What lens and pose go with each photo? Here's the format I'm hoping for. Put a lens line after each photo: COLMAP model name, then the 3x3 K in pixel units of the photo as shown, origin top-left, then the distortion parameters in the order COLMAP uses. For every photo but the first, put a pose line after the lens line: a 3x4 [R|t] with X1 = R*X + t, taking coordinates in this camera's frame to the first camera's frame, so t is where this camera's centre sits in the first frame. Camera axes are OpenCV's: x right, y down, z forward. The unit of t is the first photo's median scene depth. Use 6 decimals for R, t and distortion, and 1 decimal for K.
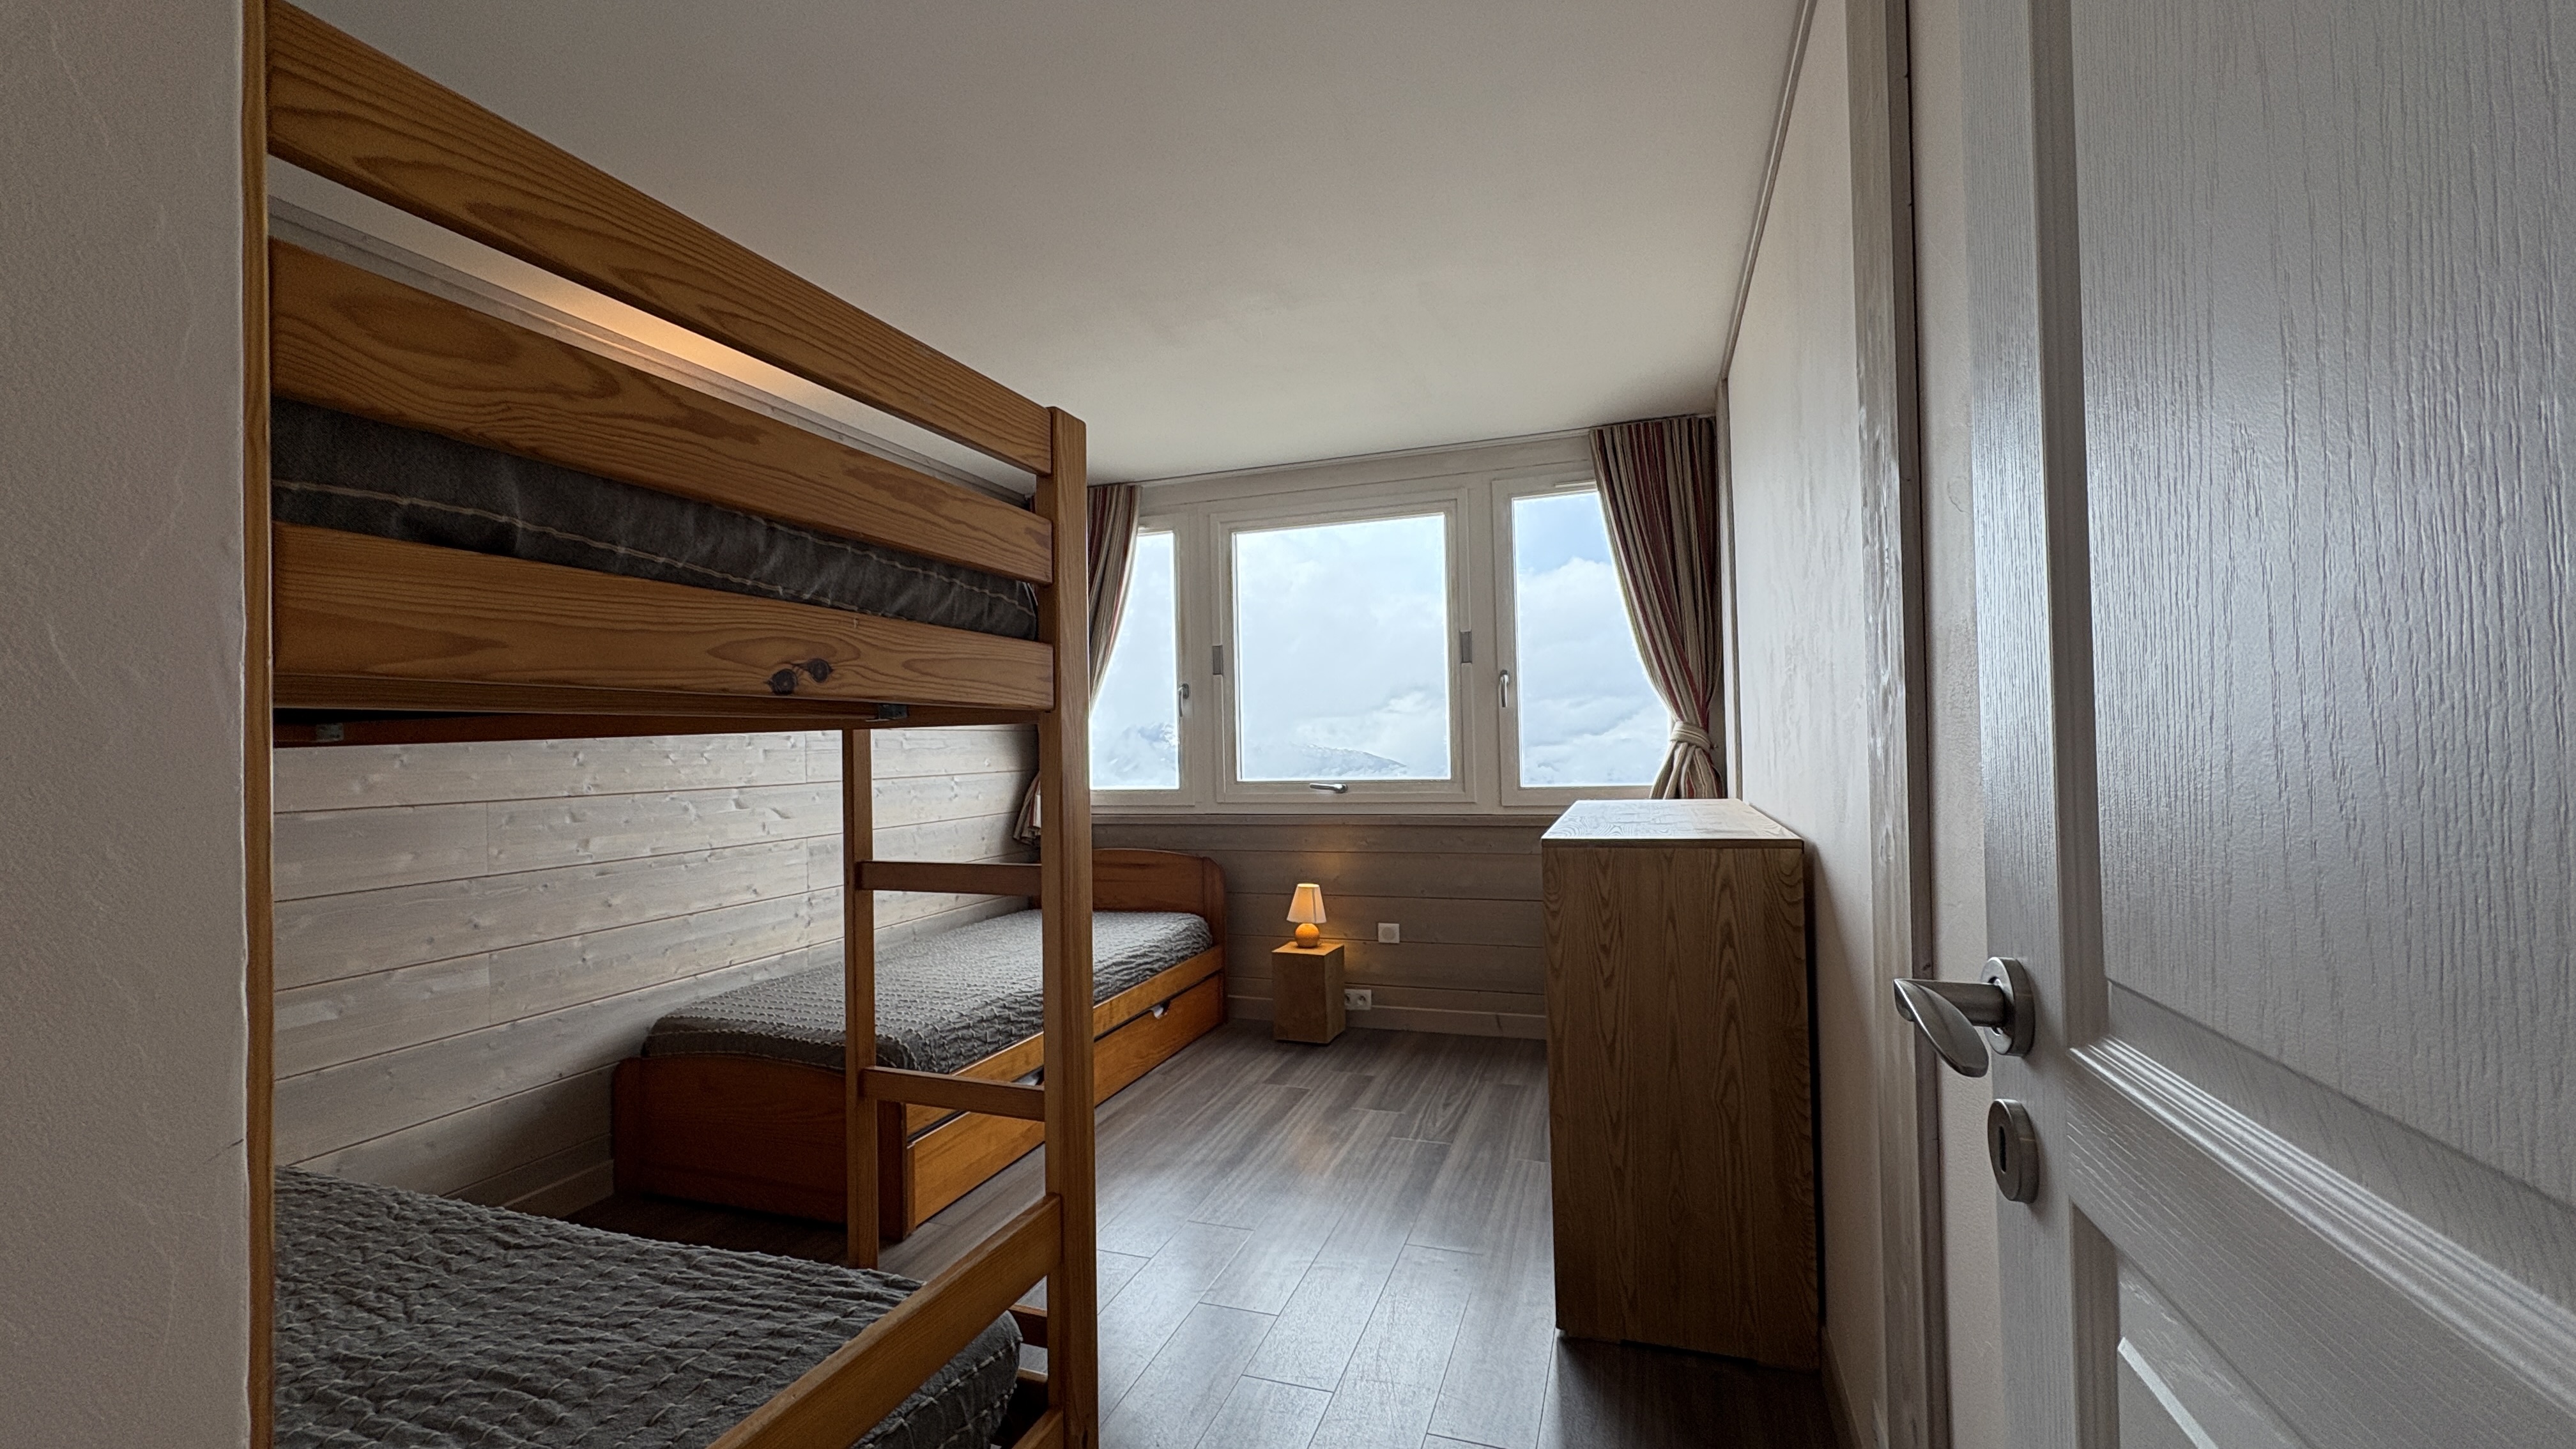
lens RADIAL K [[1022.8, 0, 1282.4], [0, 1022.8, 730.0], [0, 0, 1]] dist [0.000168, 0.000171]
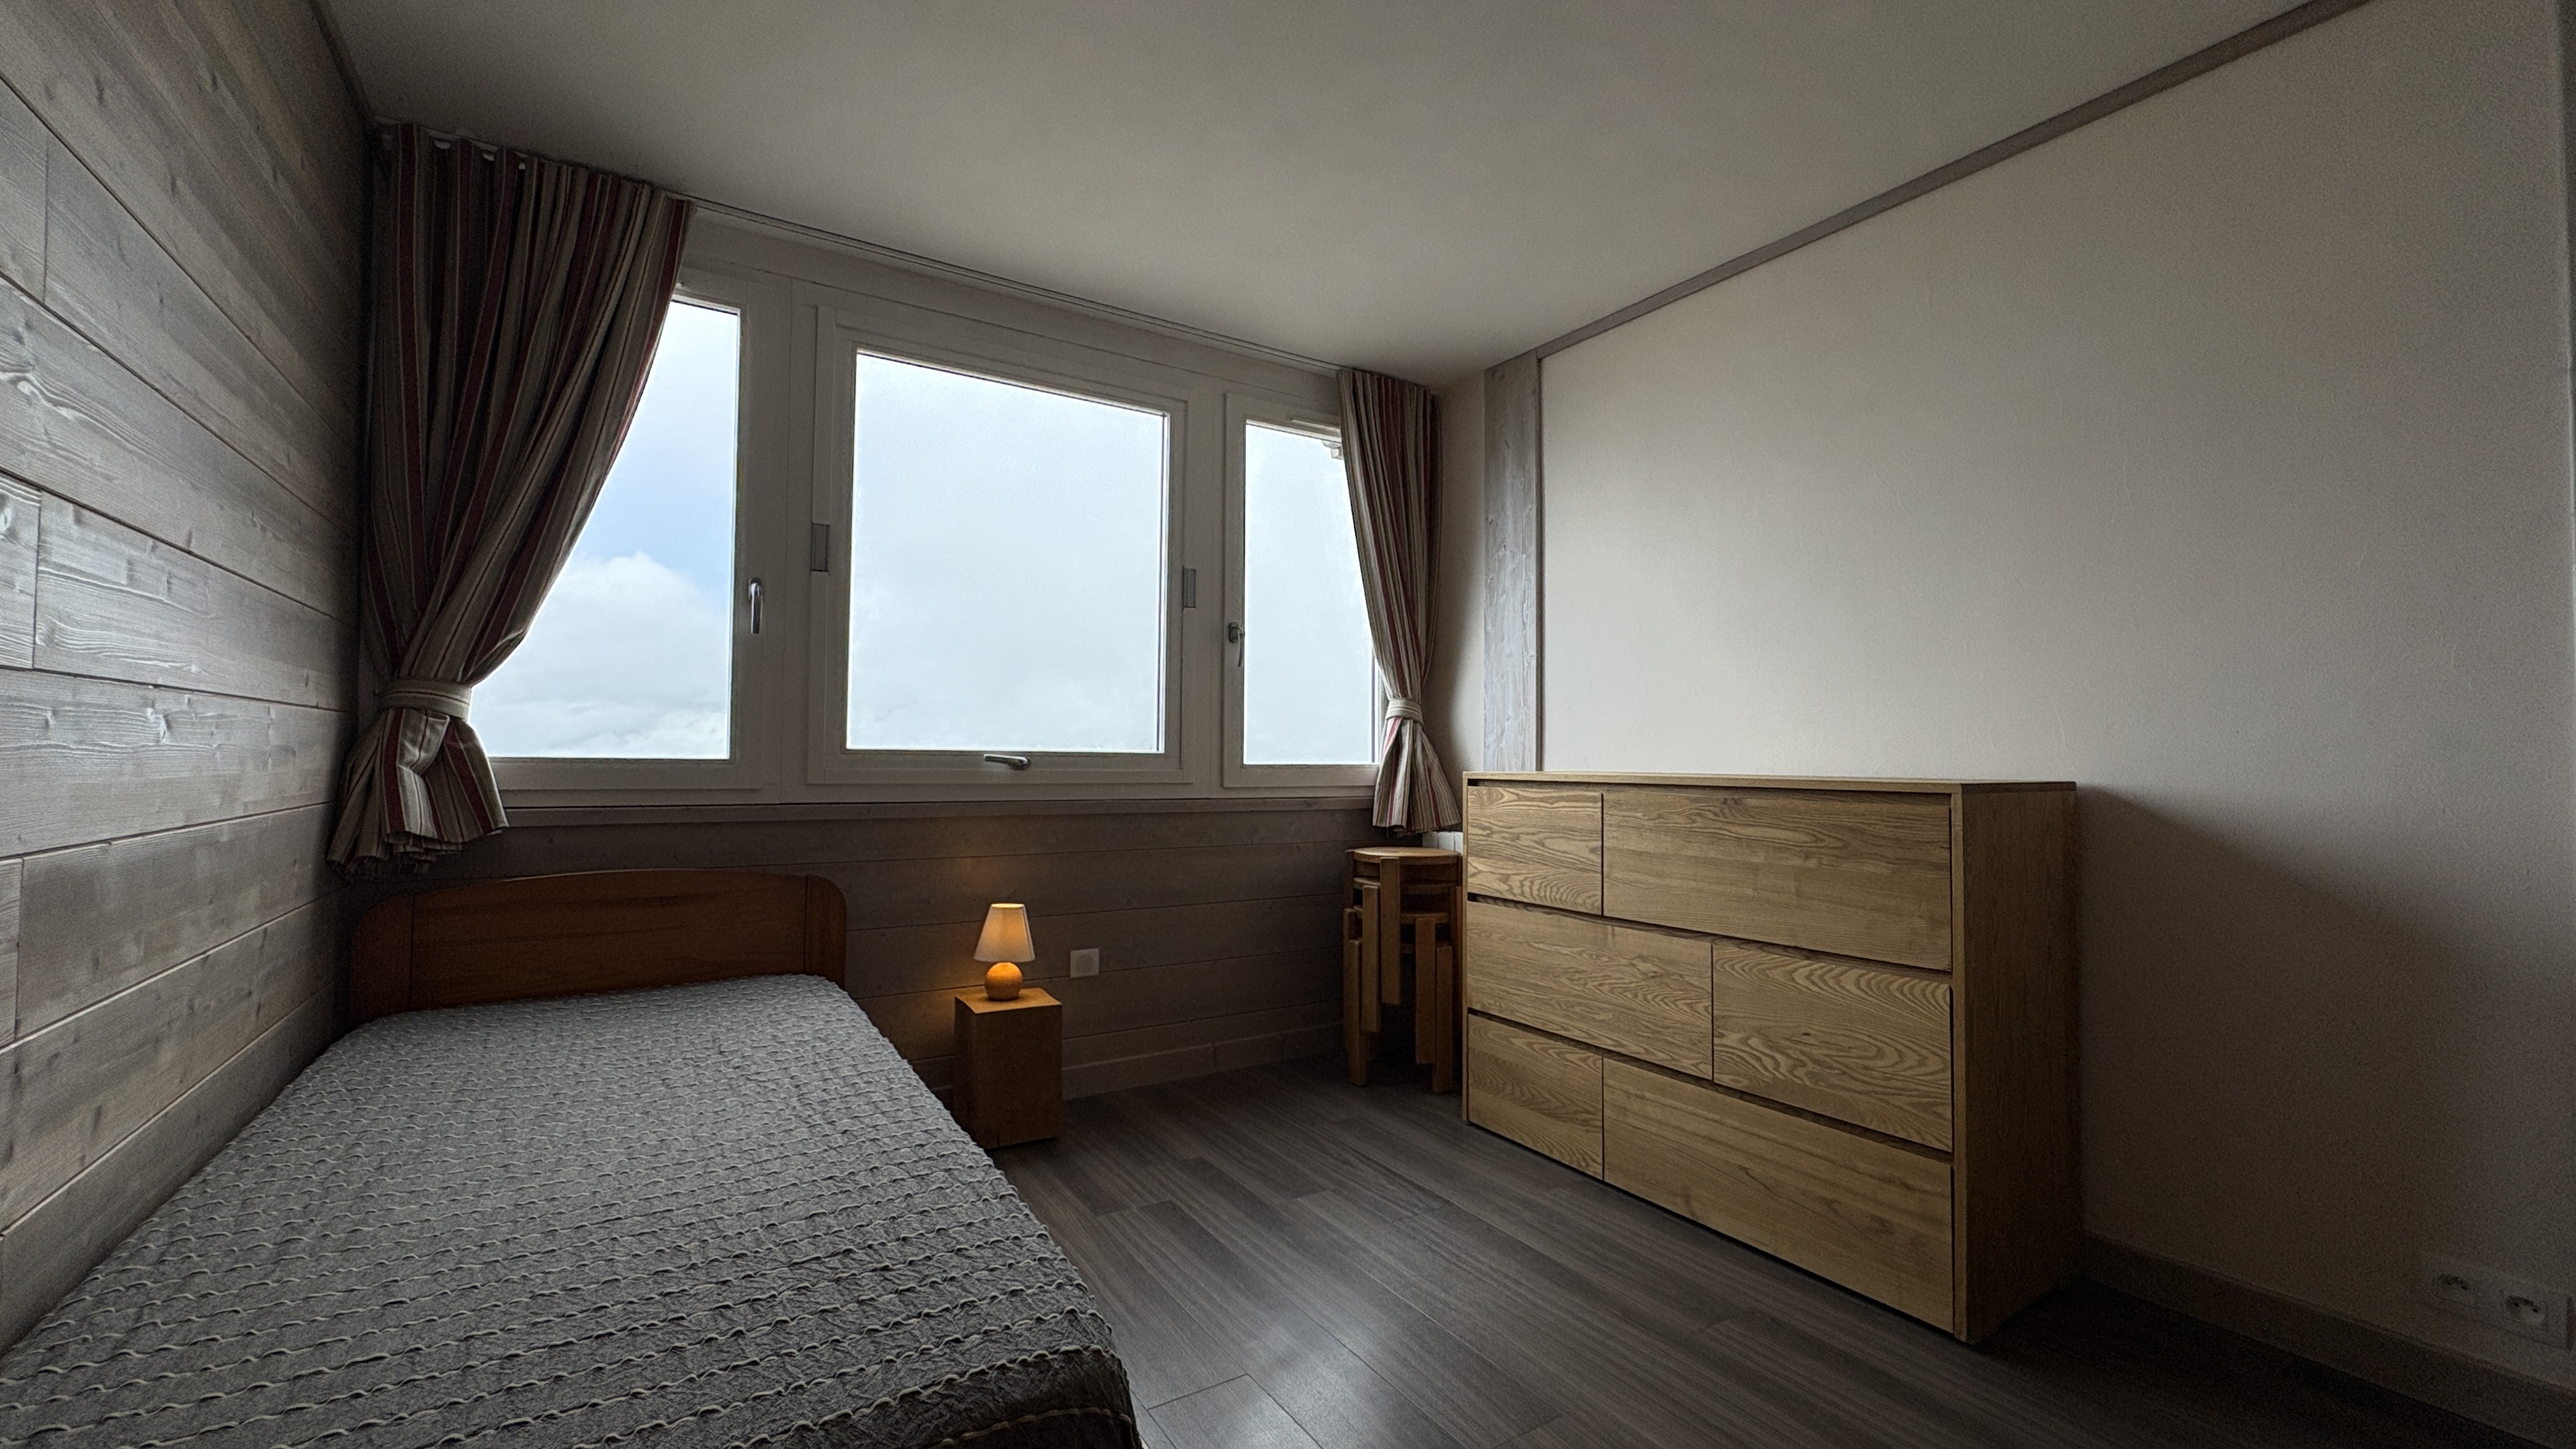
lens RADIAL K [[1022.8, 0, 1280.3], [0, 1022.8, 731.9], [0, 0, 1]] dist [0.000168, 0.000171]
pose [[0.627556, 0.055058, 0.776622, -0.386684], [-0.034607, 0.998483, -0.042822, 0.062207], [-0.777802, -0.000003, 0.628509, 0.443323]]
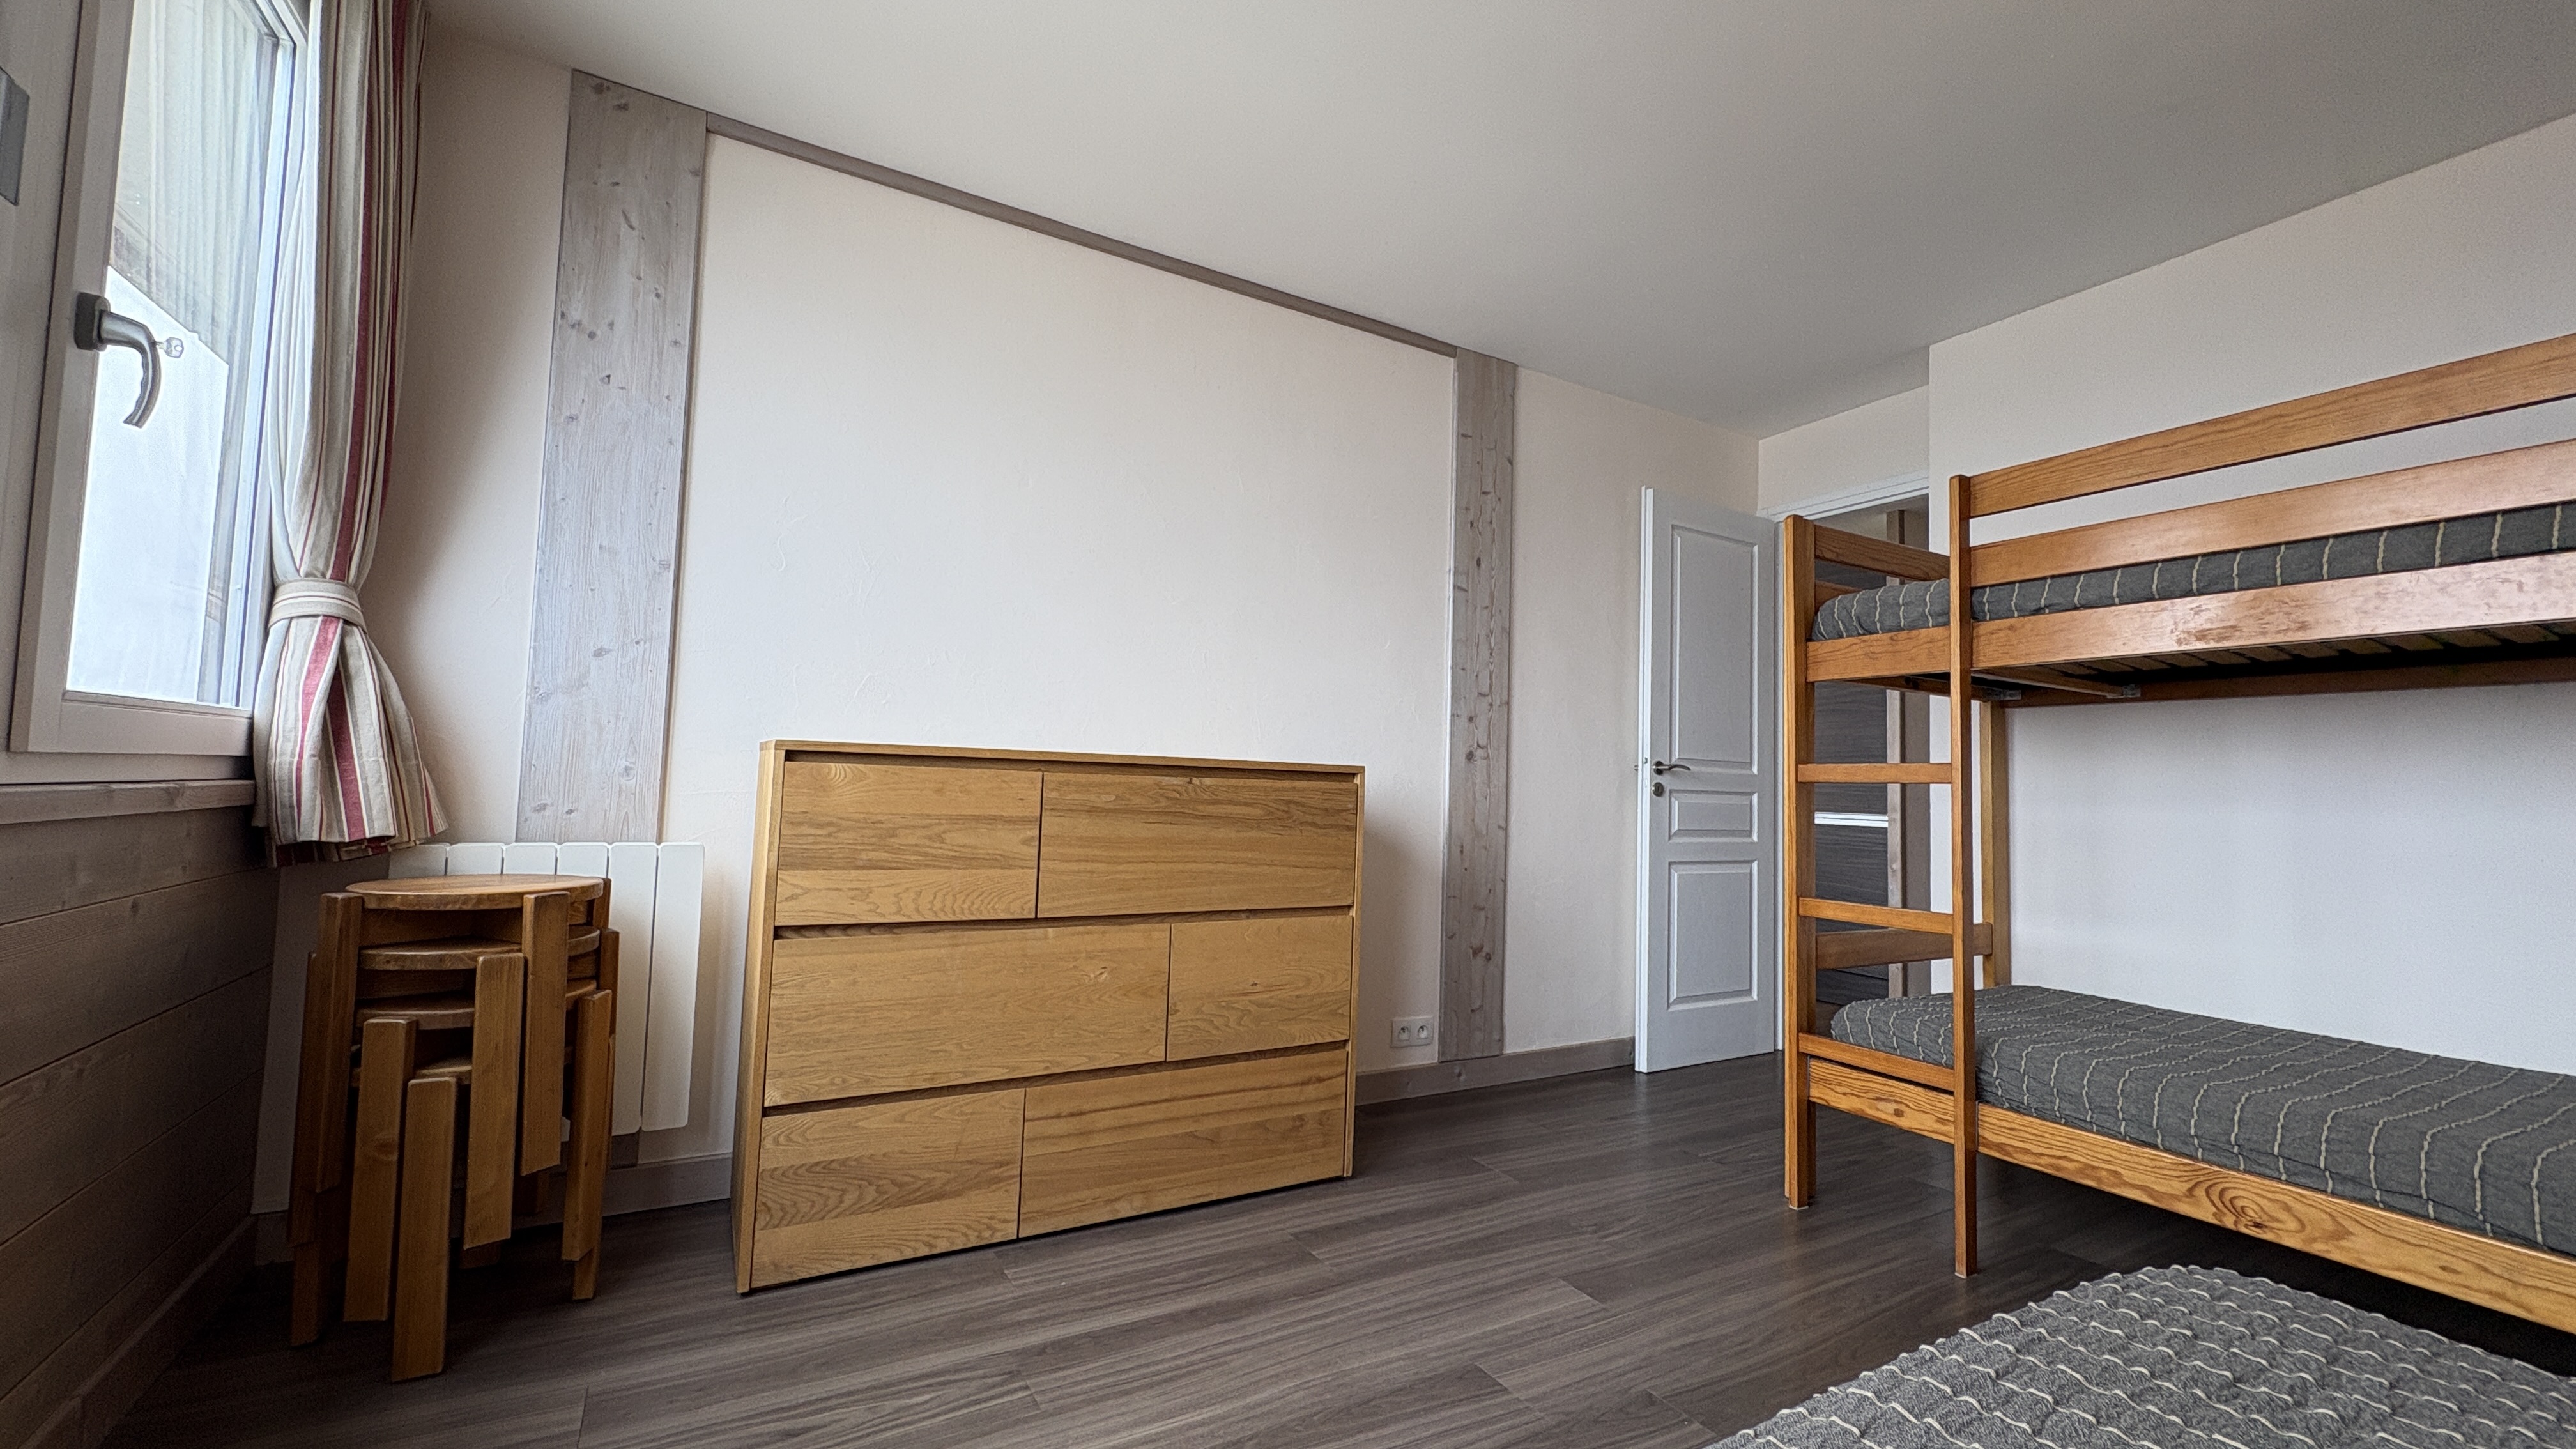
lens RADIAL K [[1022.8, 0, 1280.2], [0, 1022.8, 732.7], [0, 0, 1]] dist [0.000168, 0.000171]
pose [[-0.749053, 0.036674, 0.661494, -0.226288], [-0.017420, 0.997031, -0.075003, 0.081558], [-0.662281, -0.067705, -0.746190, 0.965958]]
